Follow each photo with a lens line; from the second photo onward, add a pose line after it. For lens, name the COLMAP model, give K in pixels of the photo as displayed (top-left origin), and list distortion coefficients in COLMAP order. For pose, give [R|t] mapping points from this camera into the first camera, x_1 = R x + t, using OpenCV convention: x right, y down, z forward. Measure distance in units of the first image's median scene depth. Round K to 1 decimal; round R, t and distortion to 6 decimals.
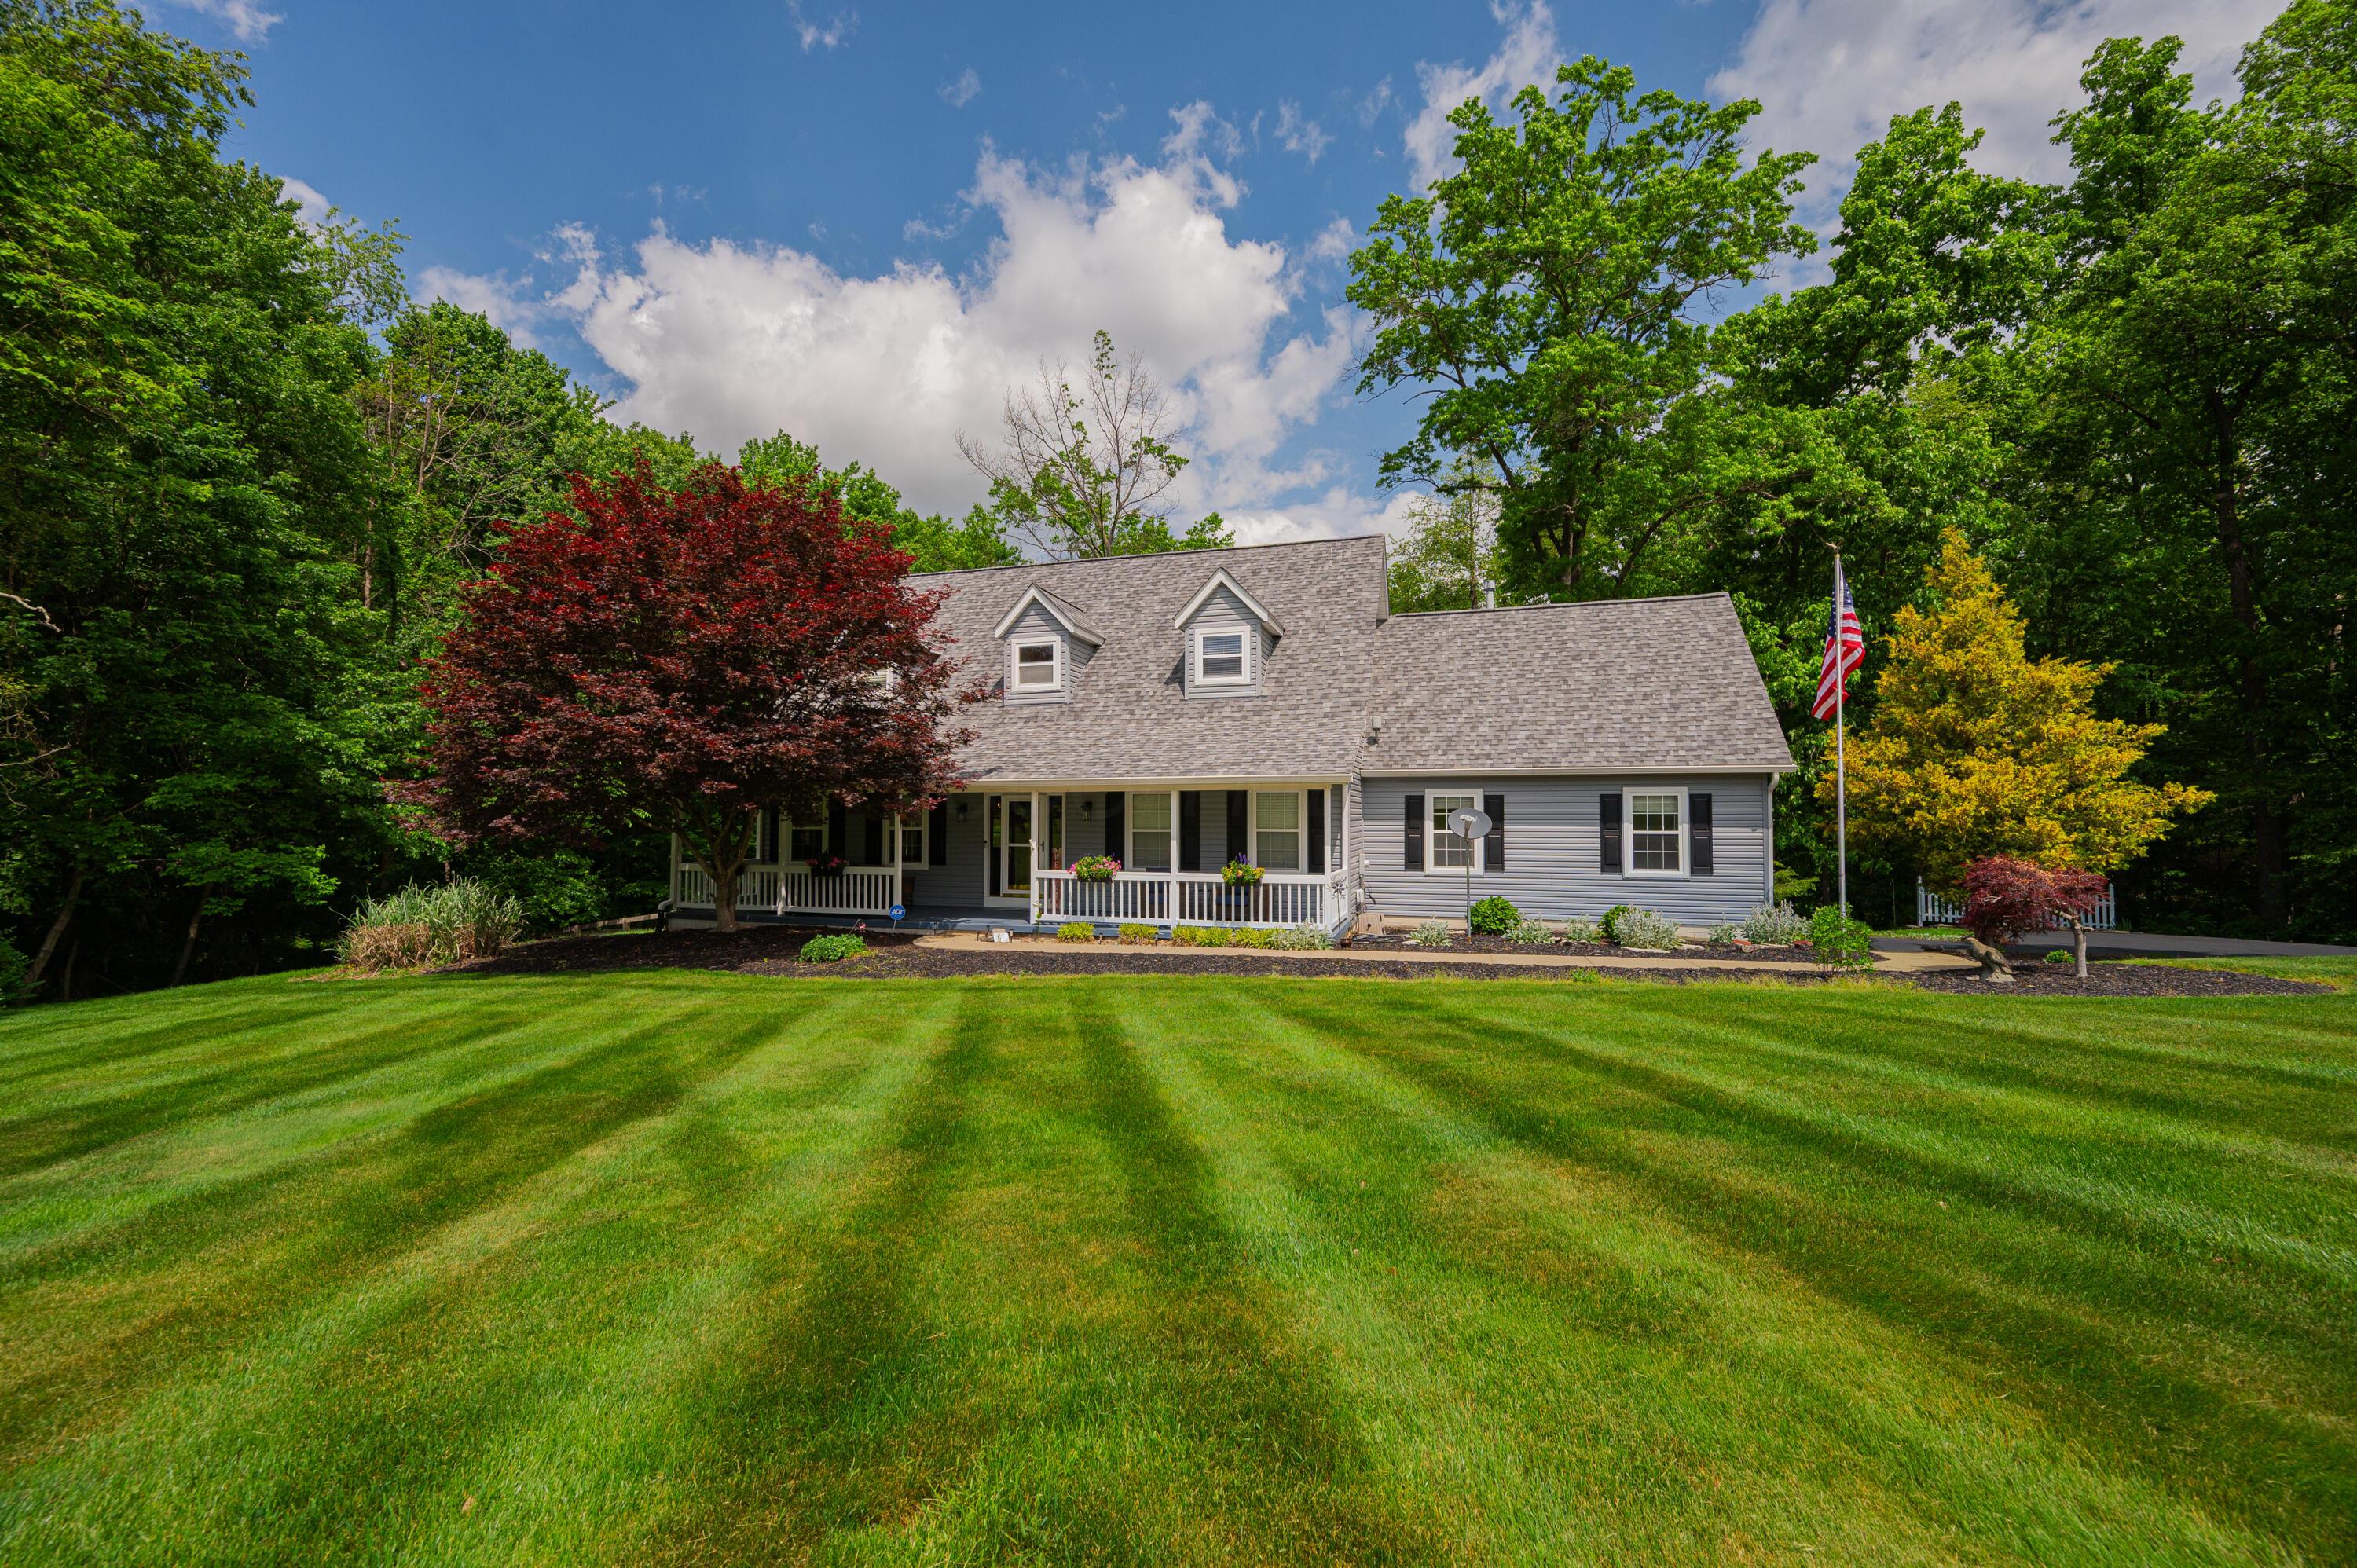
lens RADIAL K [[921.9, 0, 1188.4], [0, 921.9, 796.3], [0, 0, 1]] dist [0.001426, 0.000276]
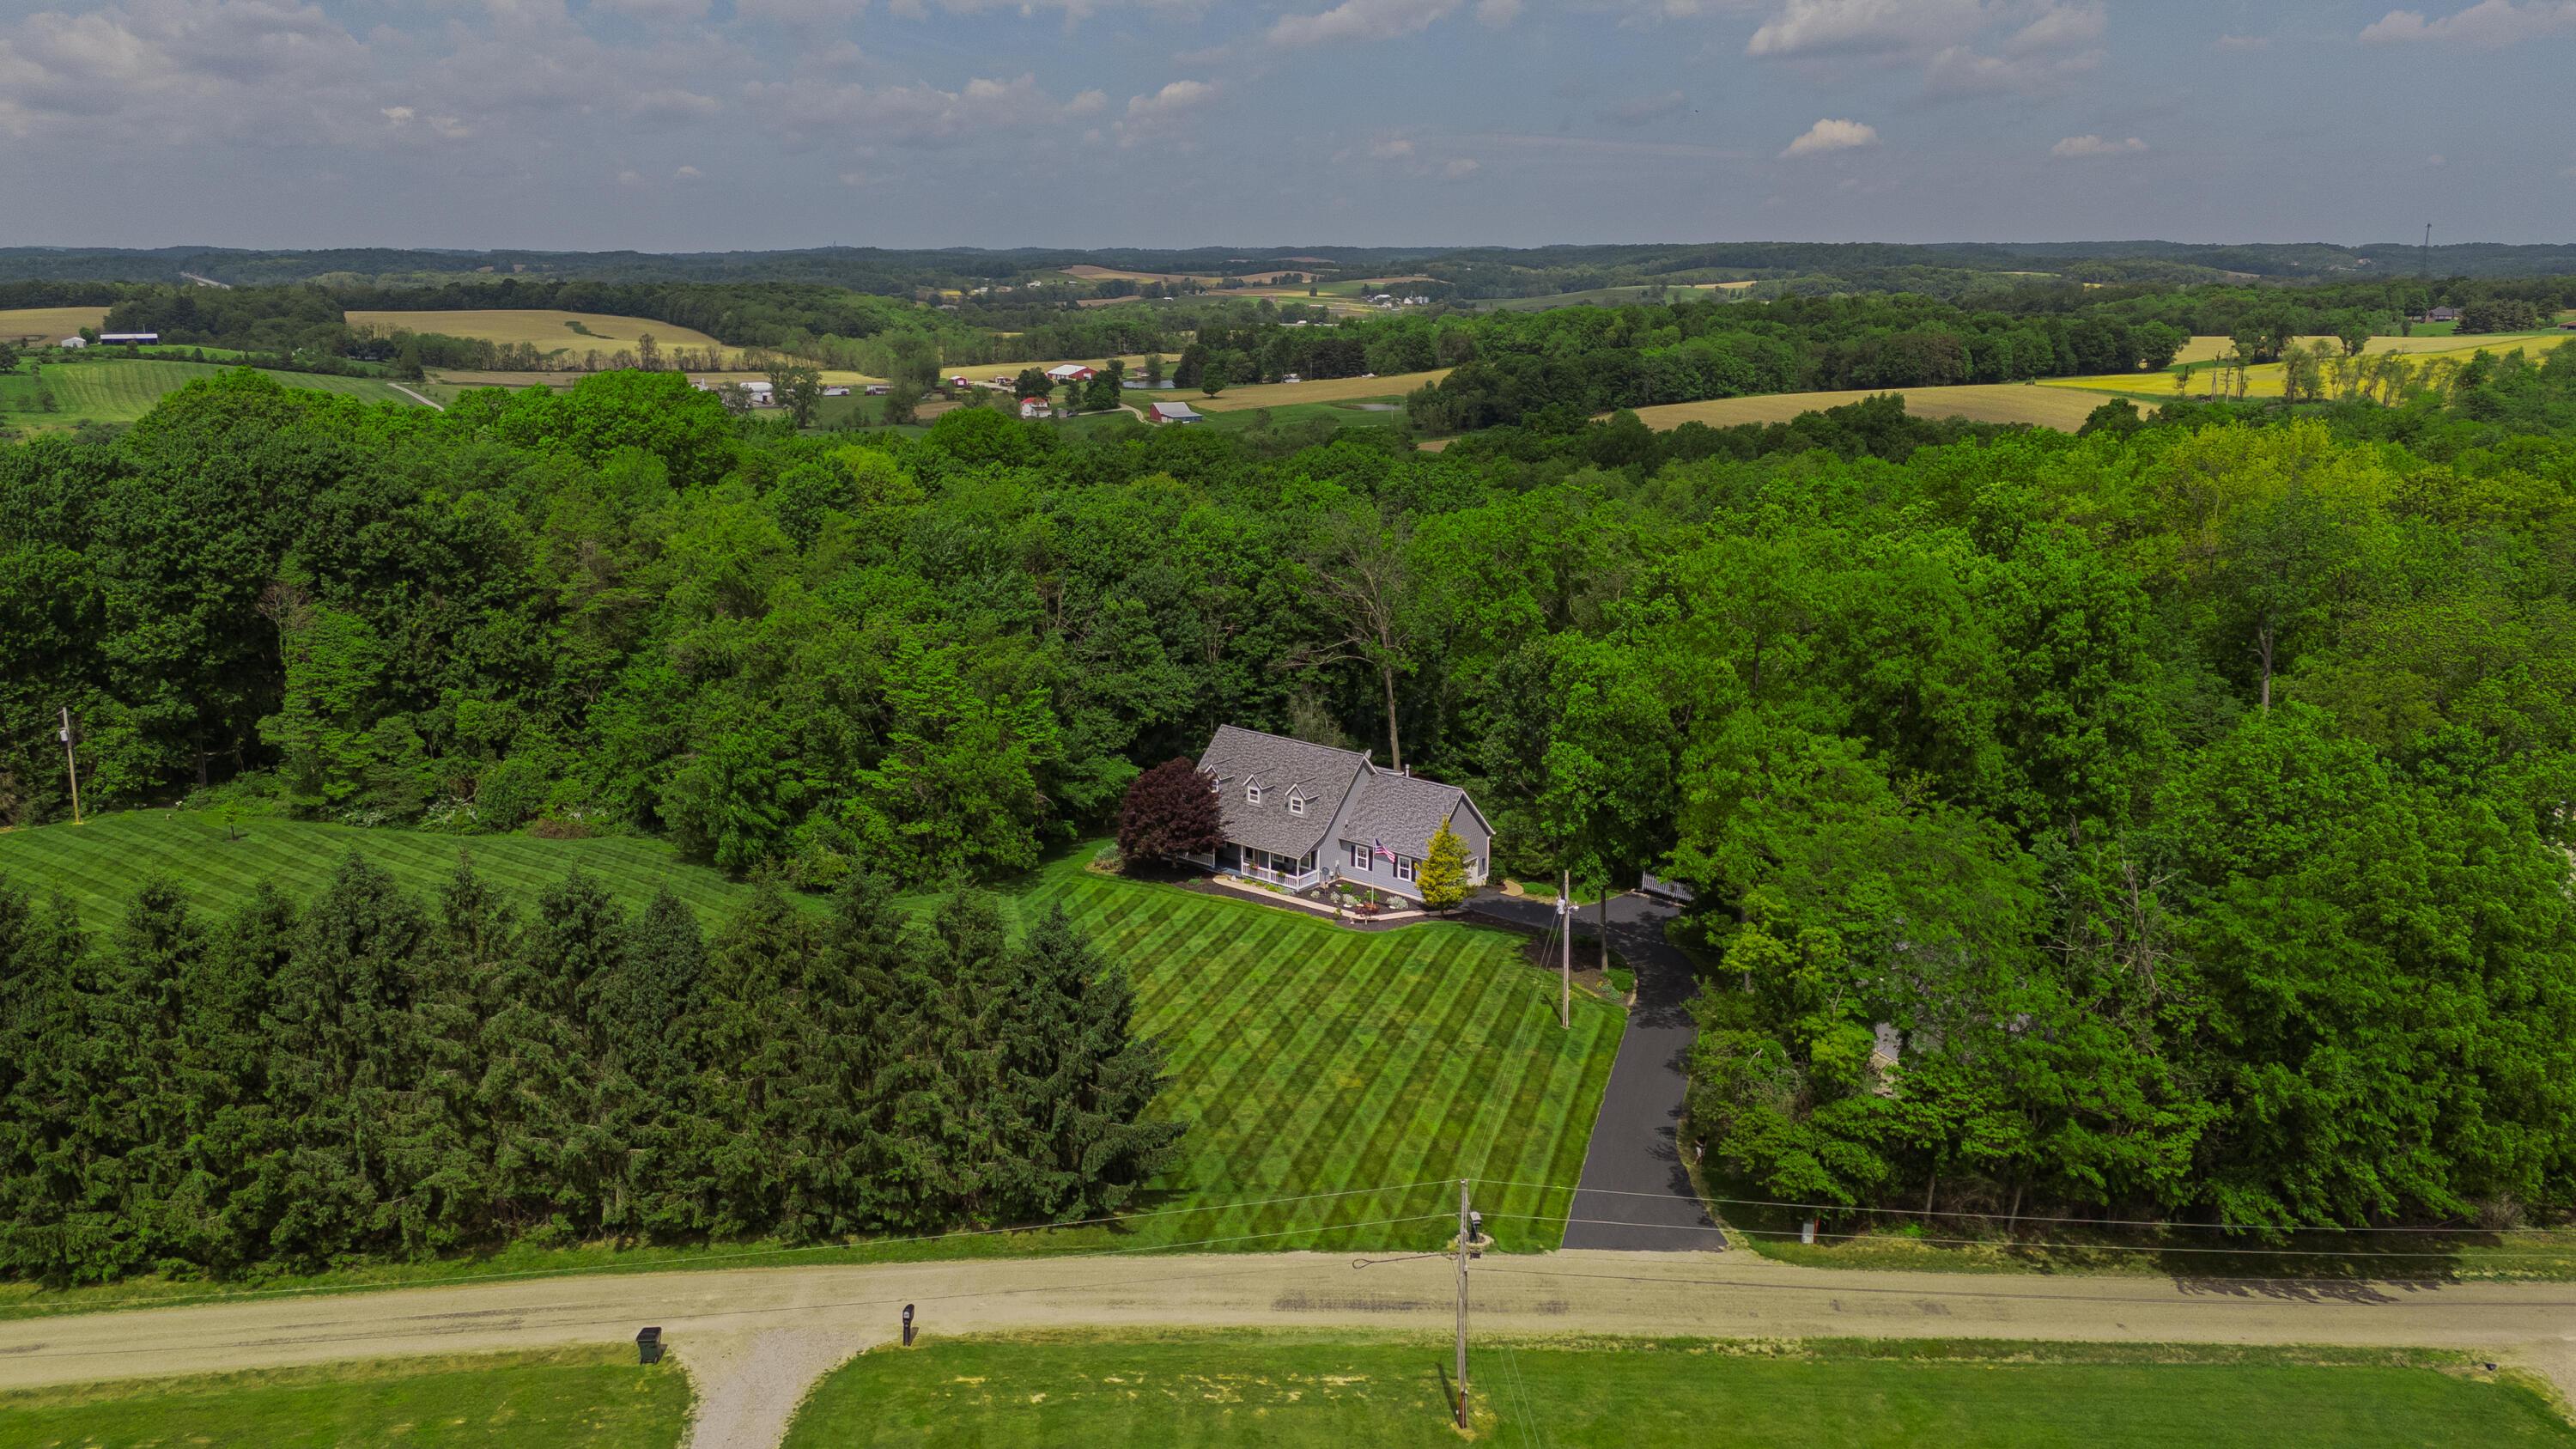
lens RADIAL K [[1876.6, 0, 1300.7], [0, 1876.6, 725.2], [0, 0, 1]] dist [0.072997, -0.051931]
pose [[0.920871, 0.094308, -0.378289, 2.827163], [0.006937, 0.966185, 0.257756, -2.370344], [0.389806, -0.239984, 0.889078, -5.487132]]
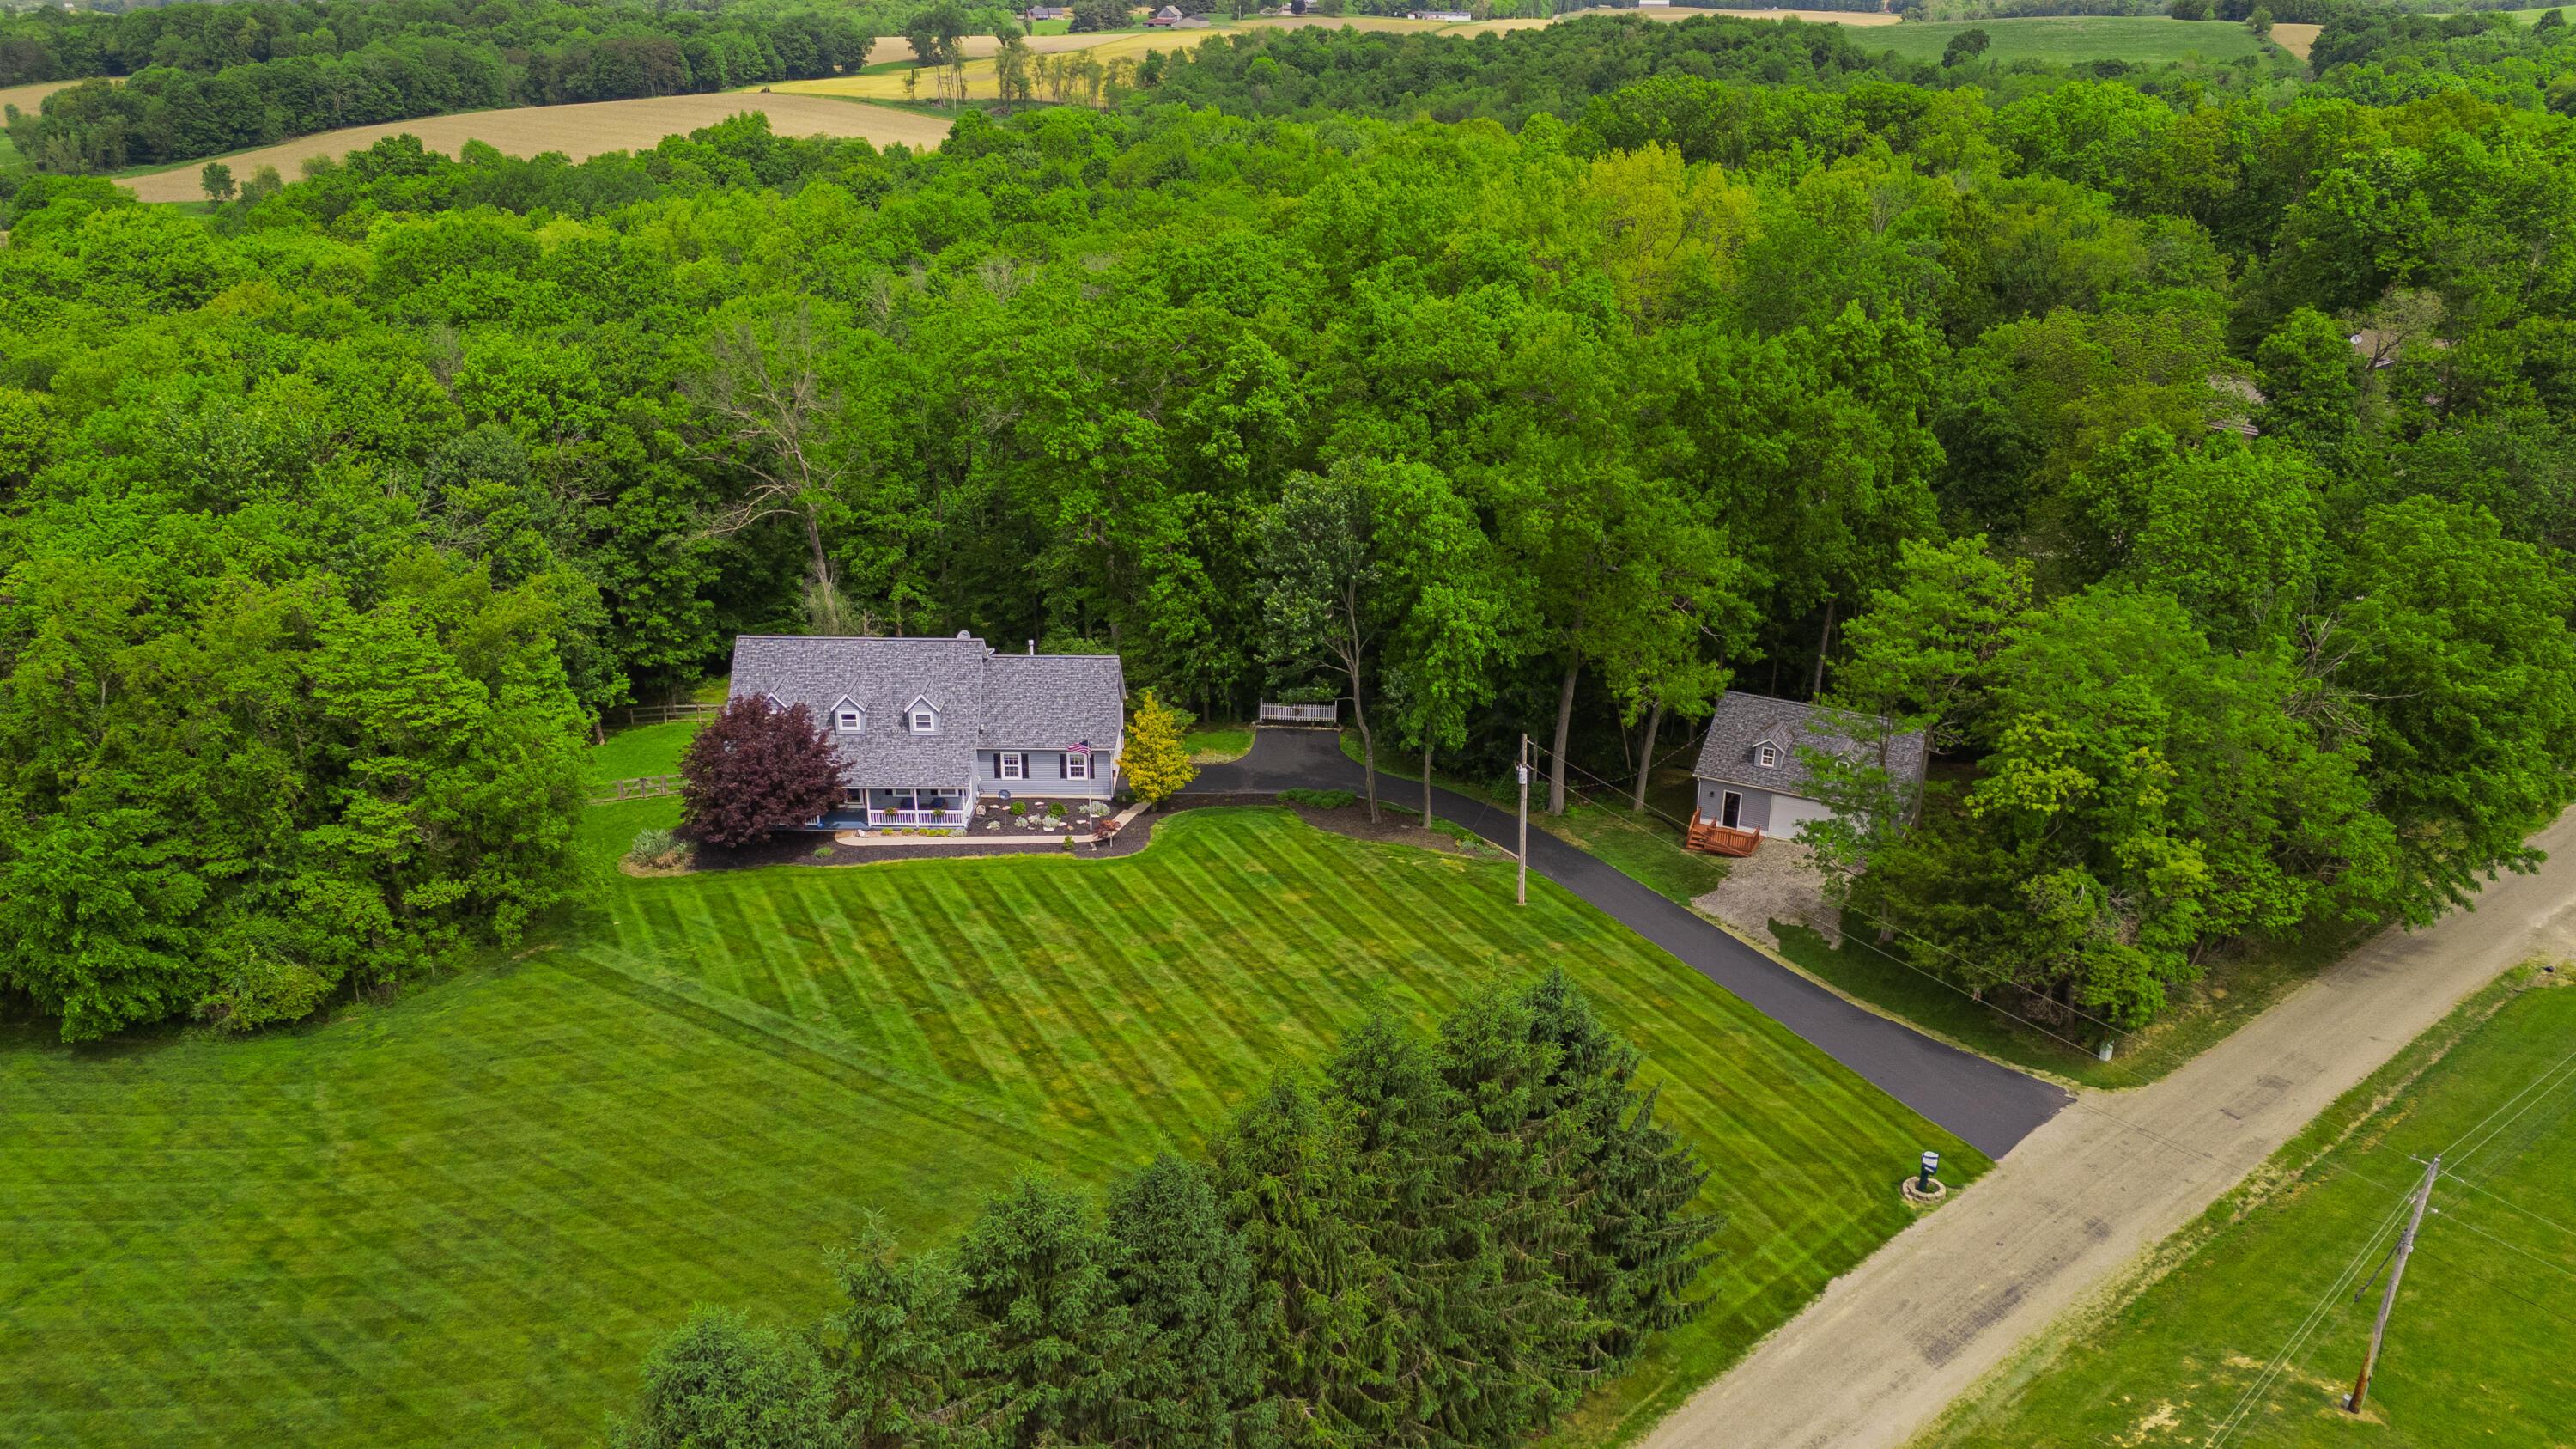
lens RADIAL K [[1876.6, 0, 1300.7], [0, 1876.6, 725.2], [0, 0, 1]] dist [0.072997, -0.051931]
pose [[0.958710, -0.102961, 0.265094, -0.385409], [-0.010329, 0.918939, 0.394265, -2.441596], [-0.284199, -0.380724, 0.879932, -4.414428]]
